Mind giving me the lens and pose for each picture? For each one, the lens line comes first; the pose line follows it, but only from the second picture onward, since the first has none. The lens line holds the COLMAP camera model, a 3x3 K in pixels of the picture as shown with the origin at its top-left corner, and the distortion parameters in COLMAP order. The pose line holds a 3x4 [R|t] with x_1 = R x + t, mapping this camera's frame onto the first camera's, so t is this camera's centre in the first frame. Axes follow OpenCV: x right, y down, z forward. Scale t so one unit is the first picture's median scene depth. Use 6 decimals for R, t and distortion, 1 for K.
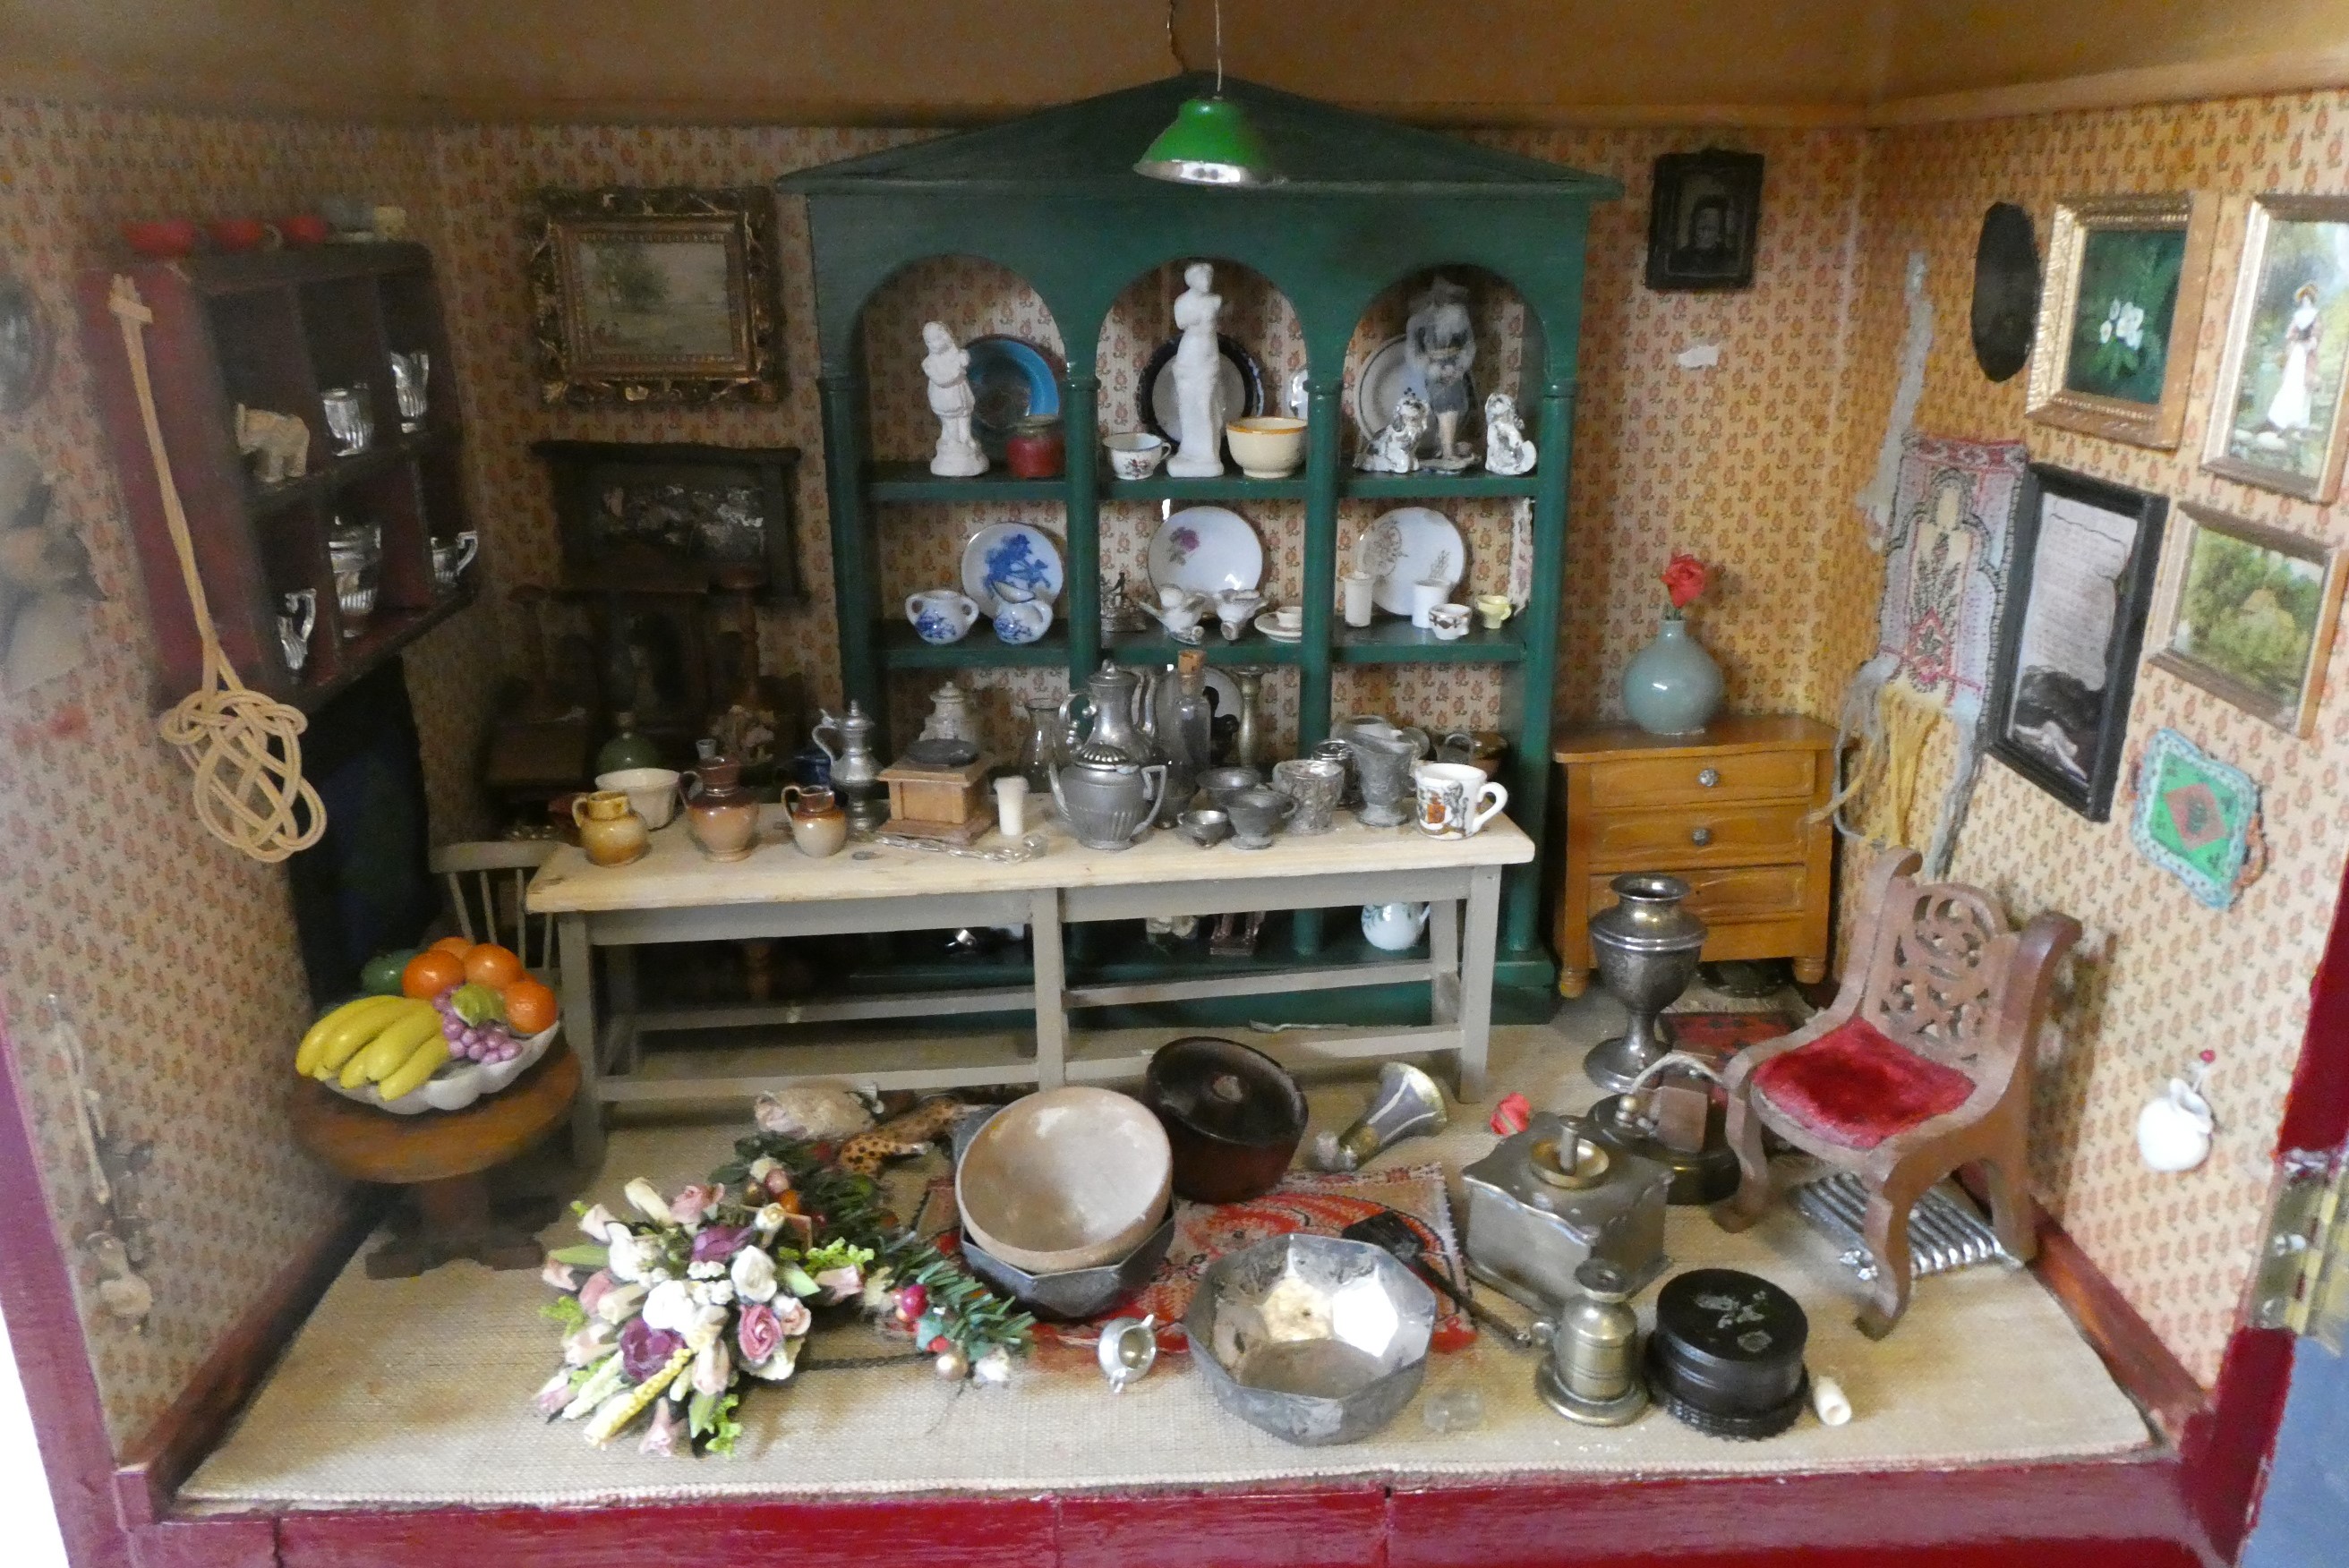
lens RADIAL K [[1669.7, 0, 1176.9], [0, 1669.7, 778.0], [0, 0, 1]] dist [0.004508, -0.012021]
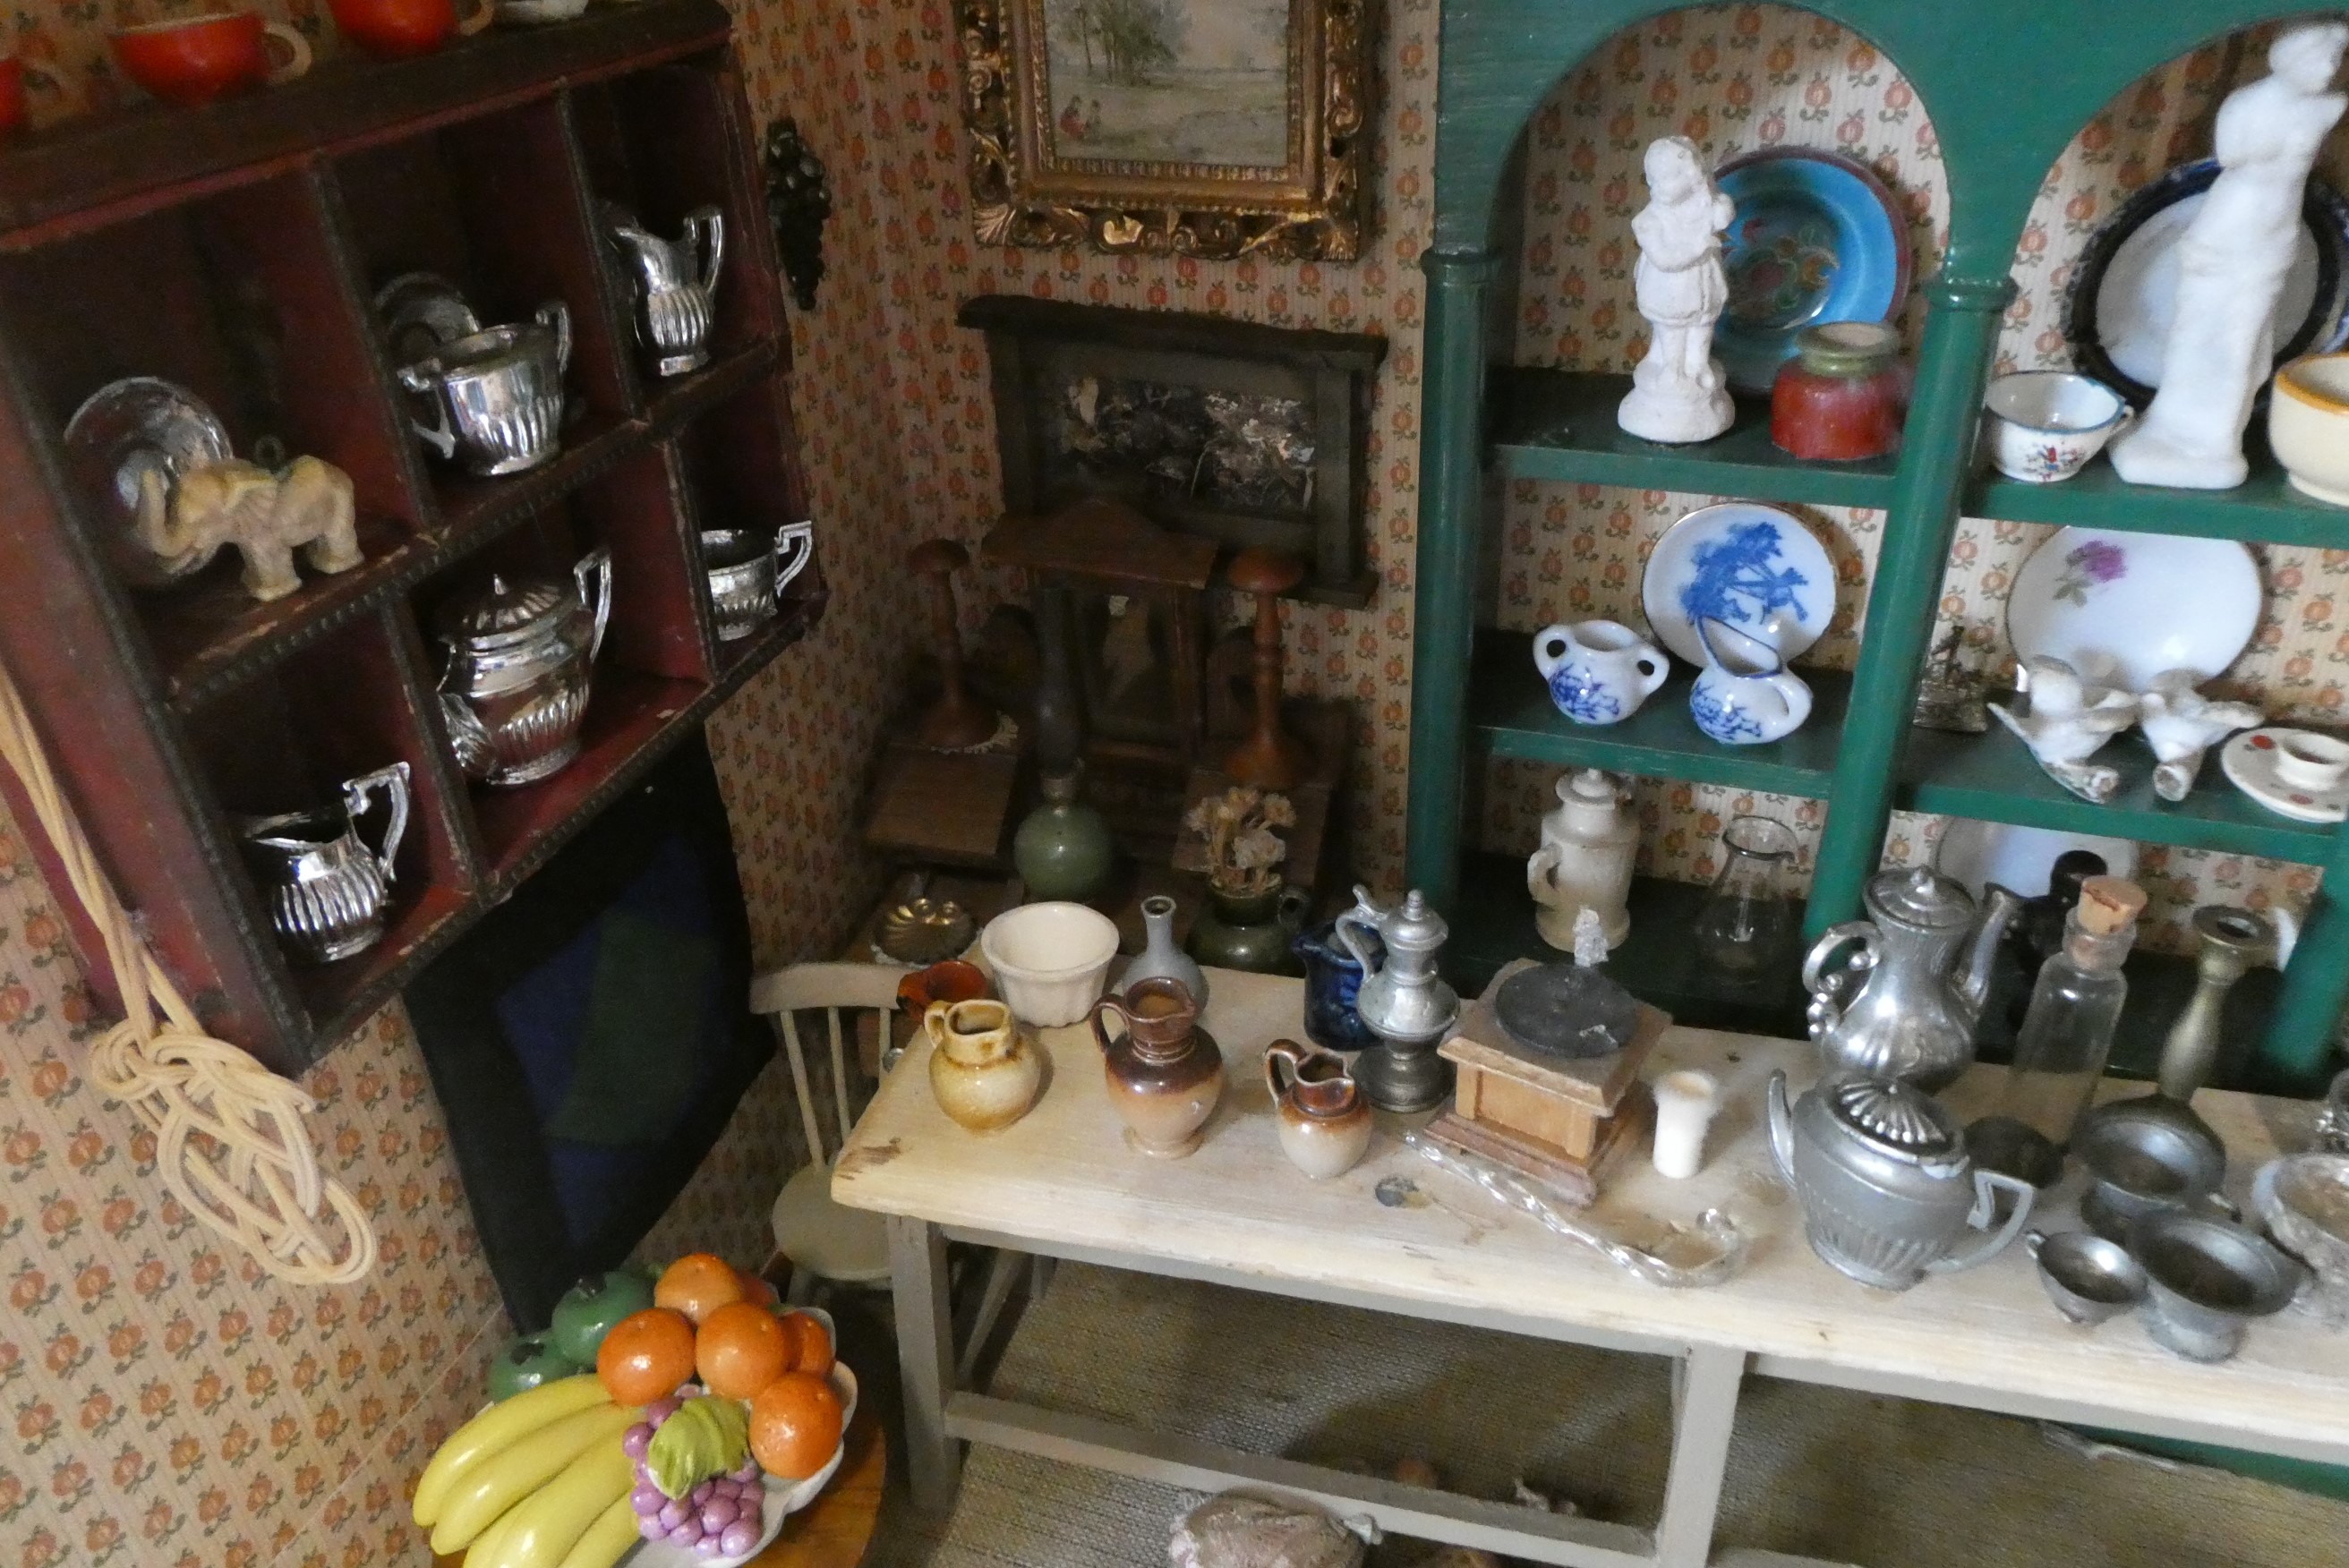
lens RADIAL K [[1669.7, 0, 1178.1], [0, 1669.7, 790.4], [0, 0, 1]] dist [0.004508, -0.012021]
pose [[0.932694, 0.161945, -0.322267, -0.086458], [-0.086426, 0.967846, 0.236229, -0.181072], [0.350161, -0.192477, 0.916701, 0.436895]]
